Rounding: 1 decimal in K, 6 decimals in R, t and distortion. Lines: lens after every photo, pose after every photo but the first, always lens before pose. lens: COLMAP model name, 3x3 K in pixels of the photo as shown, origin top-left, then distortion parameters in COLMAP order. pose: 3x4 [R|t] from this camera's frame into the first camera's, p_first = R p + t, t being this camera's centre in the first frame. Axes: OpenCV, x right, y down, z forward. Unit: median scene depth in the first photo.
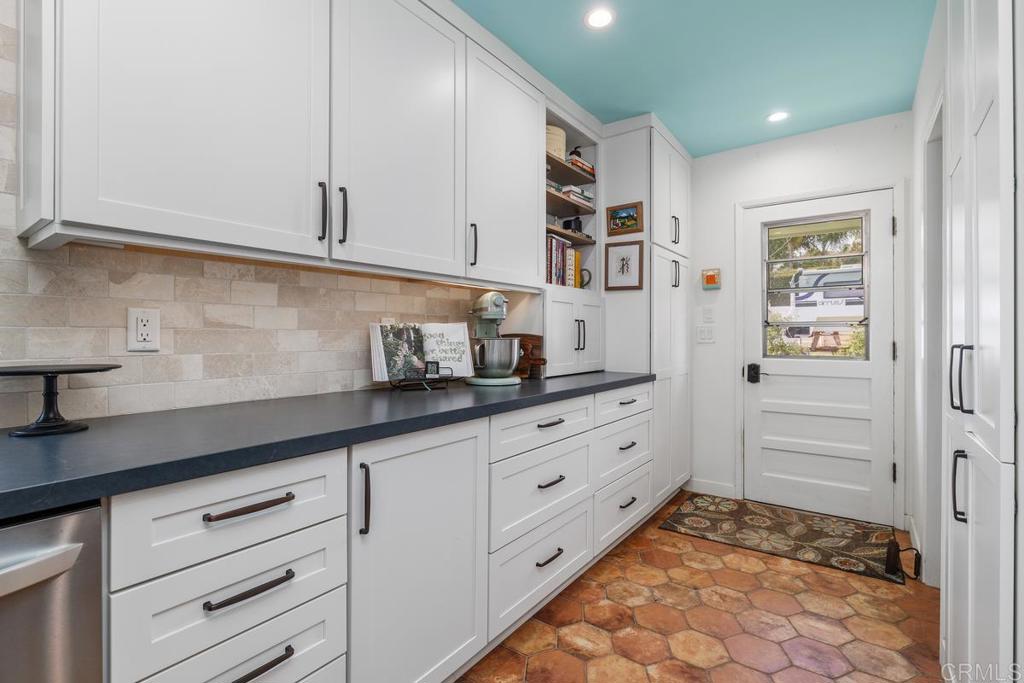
lens RADIAL K [[492.6, 0, 512.5], [0, 492.6, 334.7], [0, 0, 1]] dist [-0.012588, 0.002197]
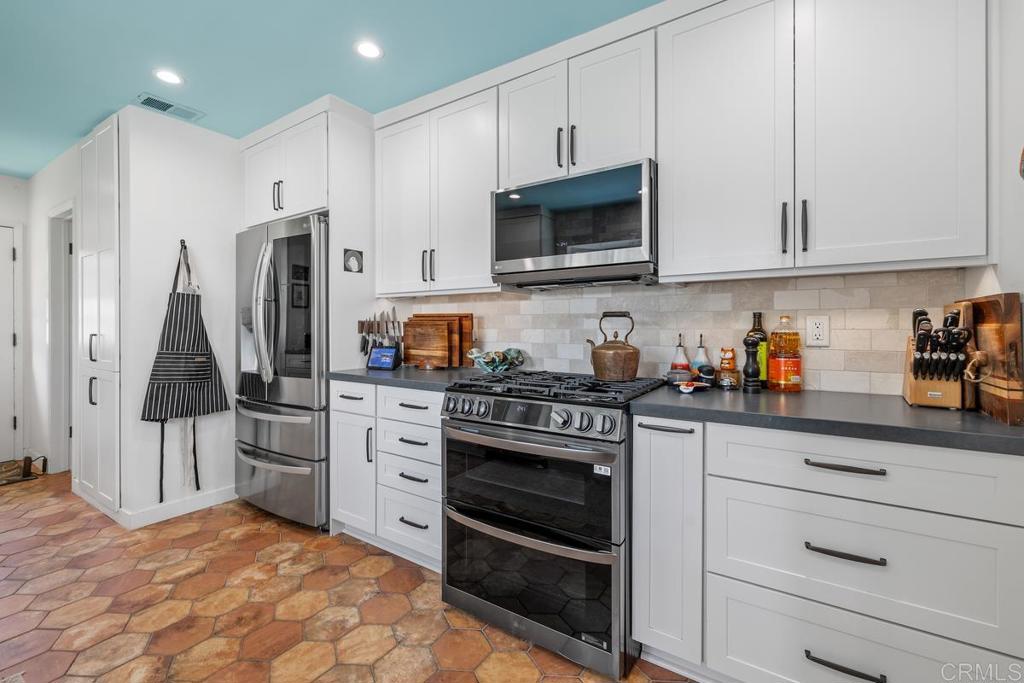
lens RADIAL K [[439.4, 0, 503.9], [0, 439.4, 326.4], [0, 0, 1]] dist [-0.003062, 0.000364]
pose [[-0.030505, -0.002802, 0.999531, -0.612518], [-0.000337, 0.999996, 0.002793, -0.011599], [-0.999535, -0.000251, -0.030506, -0.453295]]
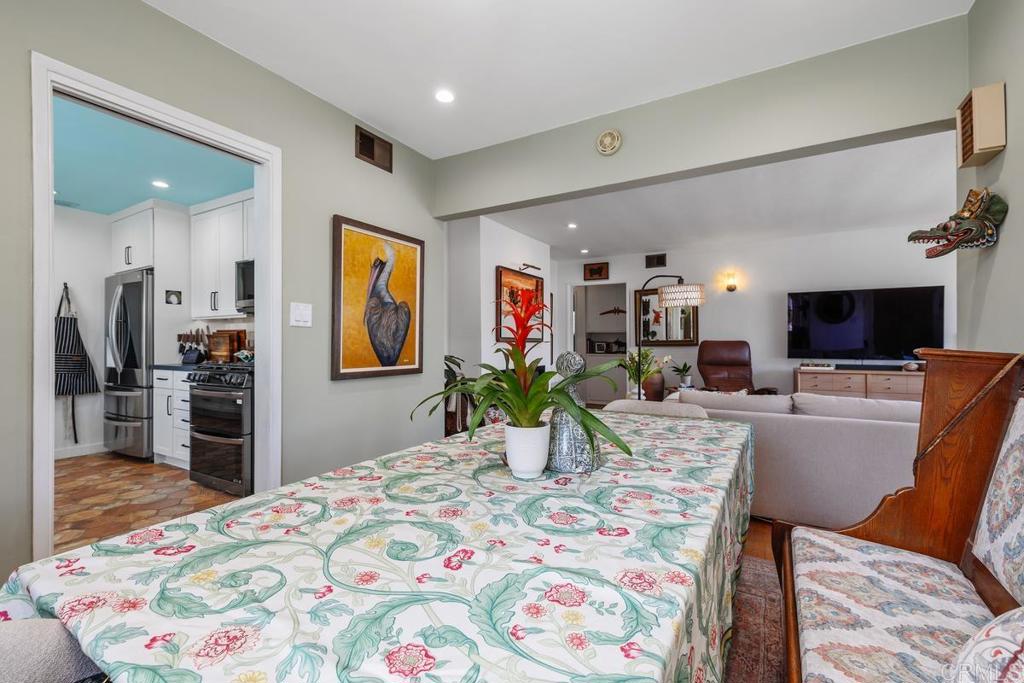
lens RADIAL K [[439.4, 0, 501.8], [0, 439.4, 337.9], [0, 0, 1]] dist [-0.003062, 0.000364]
pose [[-0.093541, 0.001948, 0.995613, -1.287482], [0.002229, 0.999996, -0.001748, -0.002287], [-0.995613, 0.002056, -0.093545, -1.150556]]
